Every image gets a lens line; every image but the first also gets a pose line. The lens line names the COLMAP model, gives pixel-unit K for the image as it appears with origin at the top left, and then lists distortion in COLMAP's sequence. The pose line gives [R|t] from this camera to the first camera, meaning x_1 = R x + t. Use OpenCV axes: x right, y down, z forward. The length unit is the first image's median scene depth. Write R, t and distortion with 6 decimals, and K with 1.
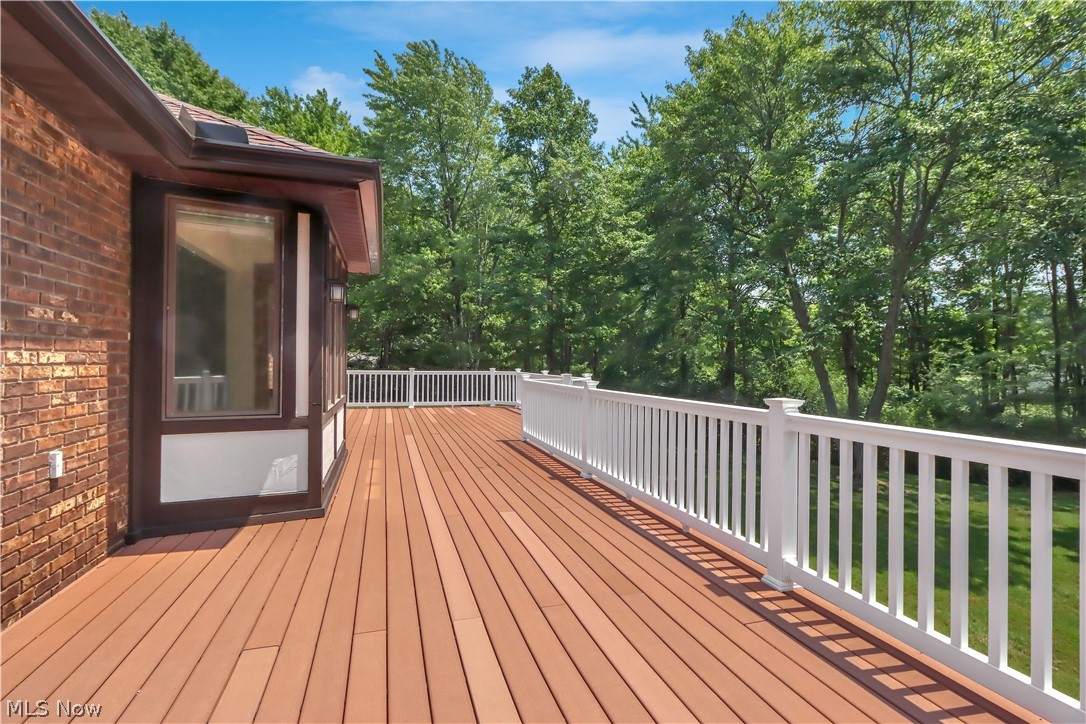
lens RADIAL K [[512.3, 0, 543.0], [0, 512.3, 362.0], [0, 0, 1]] dist [0.001860, -0.000009]
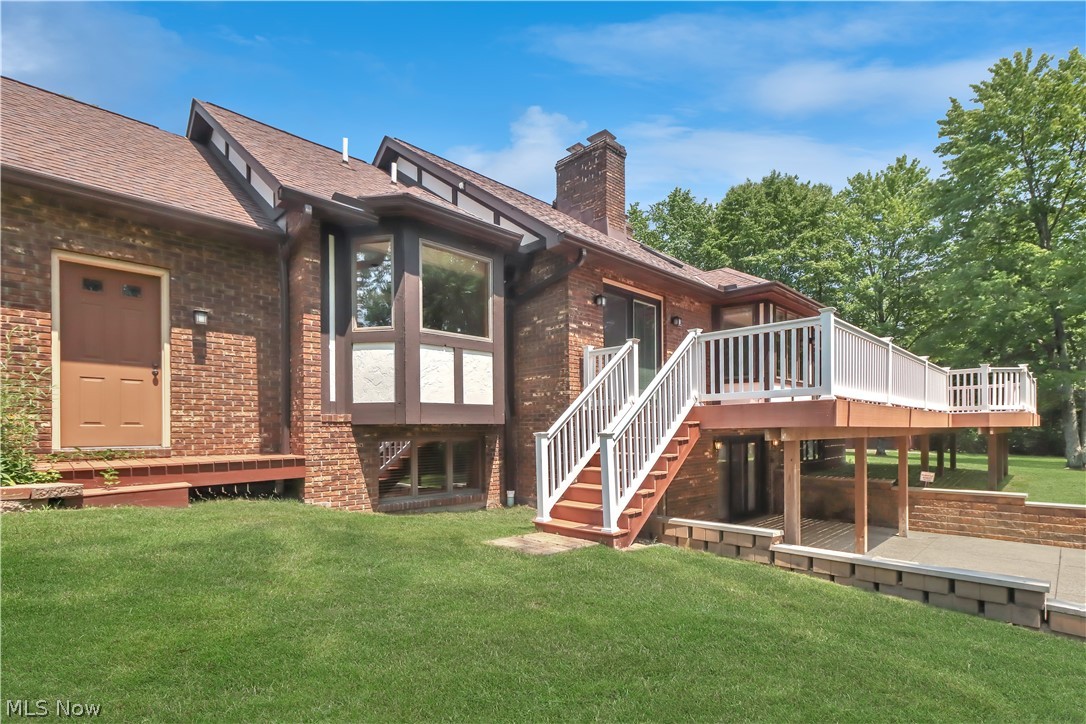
lens RADIAL K [[512.3, 0, 543.0], [0, 512.3, 362.0], [0, 0, 1]] dist [0.001860, -0.000009]
pose [[0.440716, -0.142483, -0.886266, 0.143644], [0.016467, 0.988439, -0.150720, 0.042389], [0.897496, 0.051830, 0.437967, -0.126202]]
